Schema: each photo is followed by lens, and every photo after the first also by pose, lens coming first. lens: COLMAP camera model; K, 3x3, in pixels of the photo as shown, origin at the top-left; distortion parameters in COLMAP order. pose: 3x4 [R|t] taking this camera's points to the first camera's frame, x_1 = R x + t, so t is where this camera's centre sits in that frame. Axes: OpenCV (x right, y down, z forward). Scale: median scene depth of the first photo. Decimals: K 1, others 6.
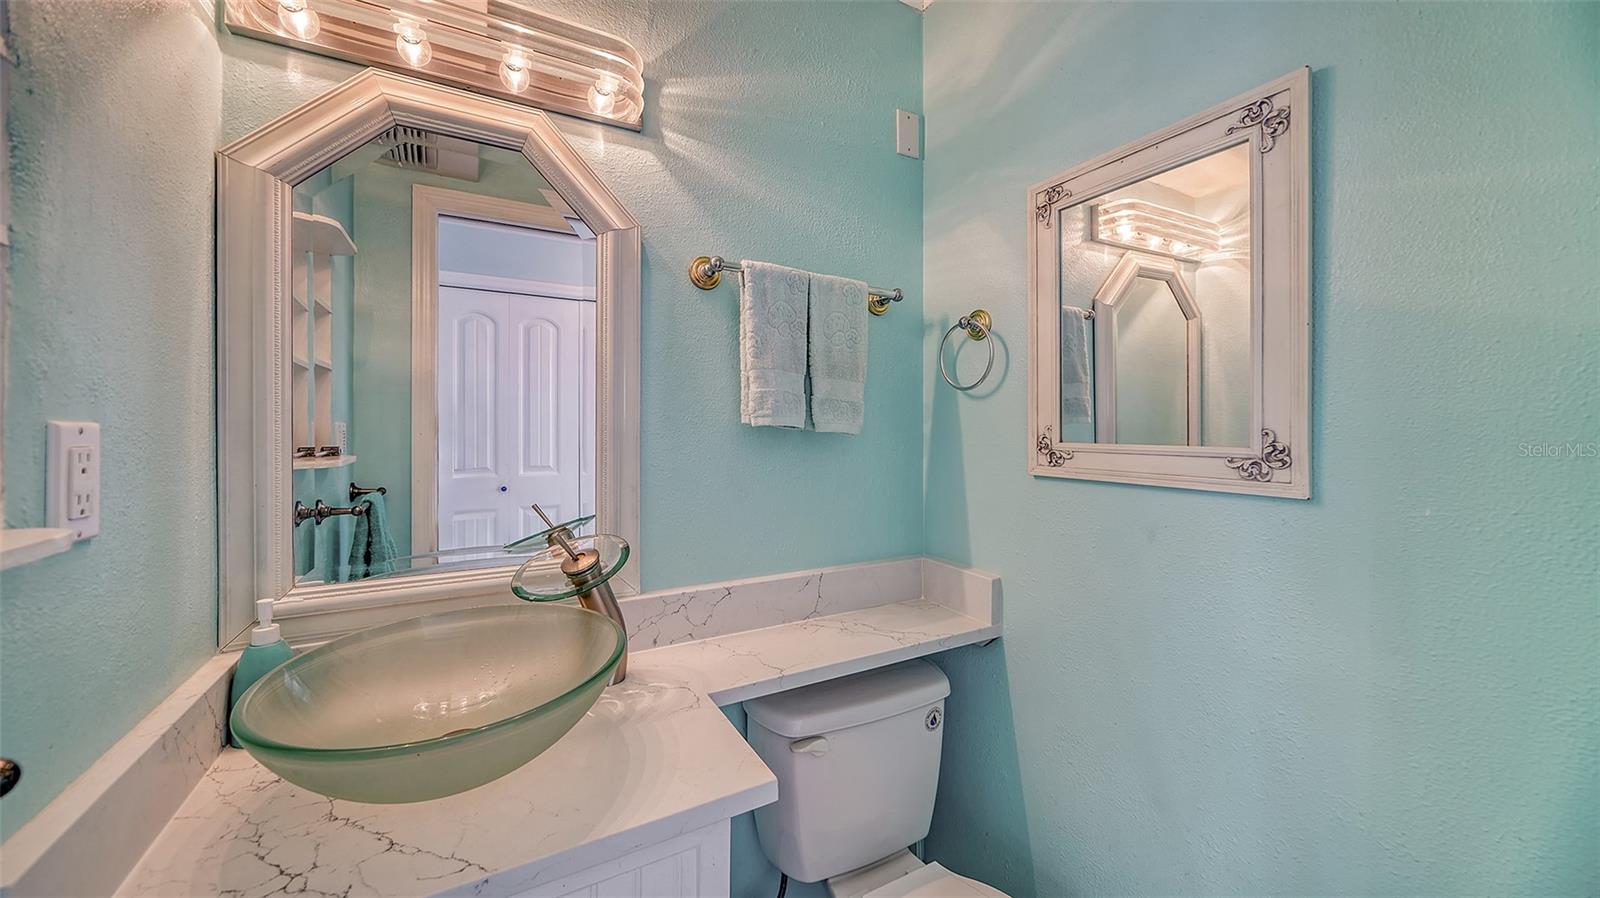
lens RADIAL K [[559.8, 0, 796.7], [0, 559.8, 432.0], [0, 0, 1]] dist [-0.001278, -0.001274]
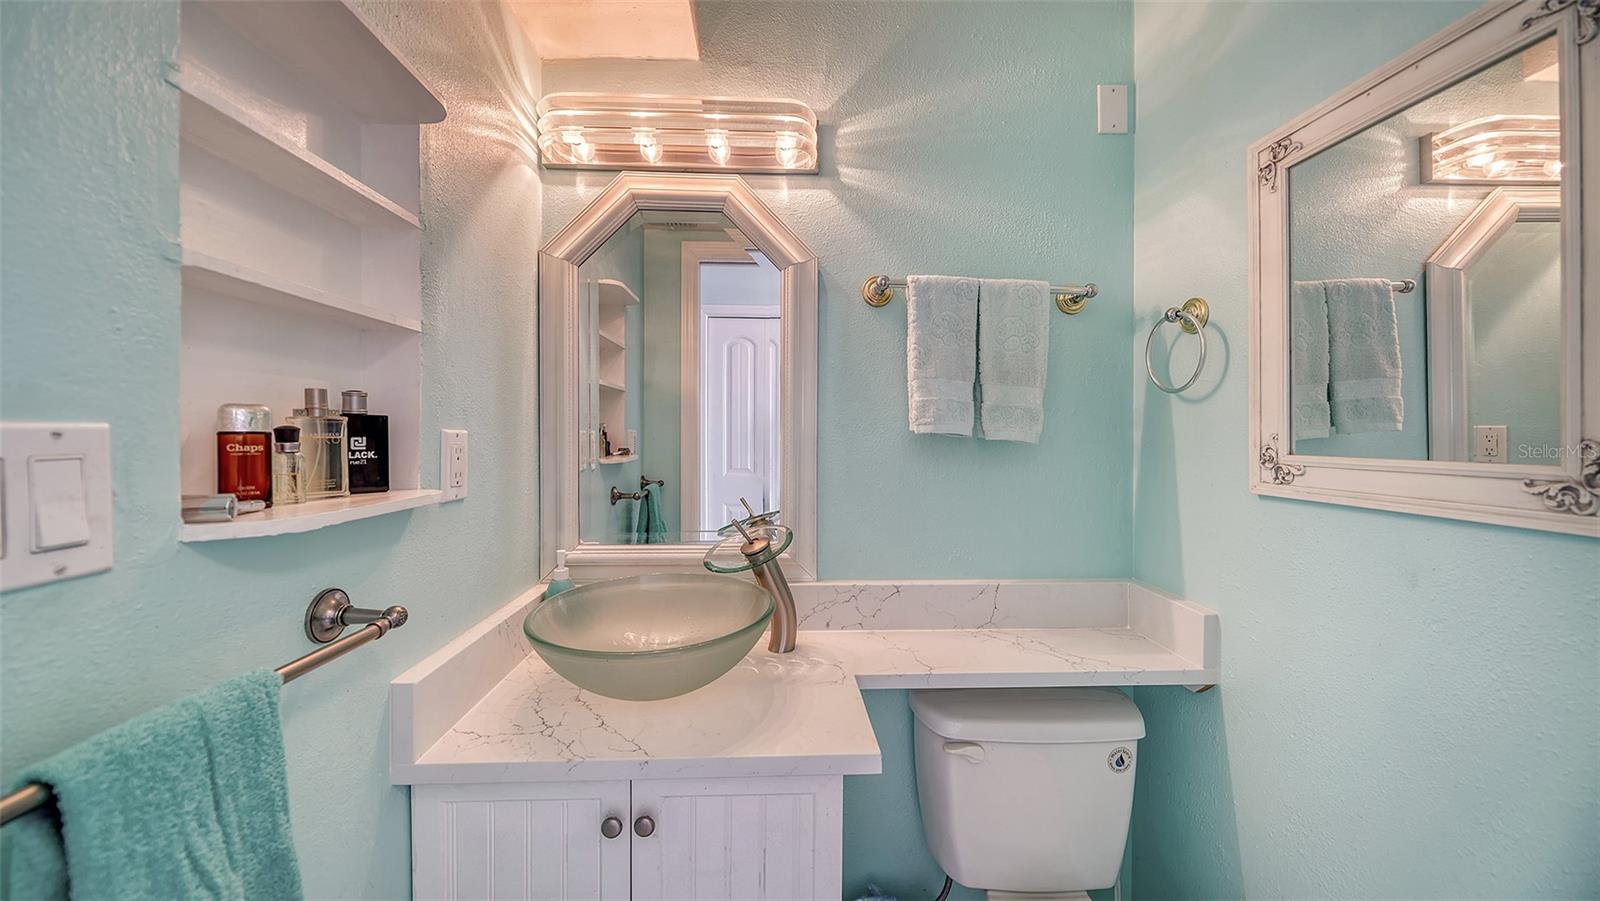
lens RADIAL K [[562.2, 0, 801.2], [0, 562.2, 440.9], [0, 0, 1]] dist [-0.002500, -0.000397]
pose [[0.898640, 0.008550, -0.438603, 0.191615], [-0.007414, 0.999963, 0.004304, 0.000238], [0.438623, -0.000615, 0.898671, -0.039288]]
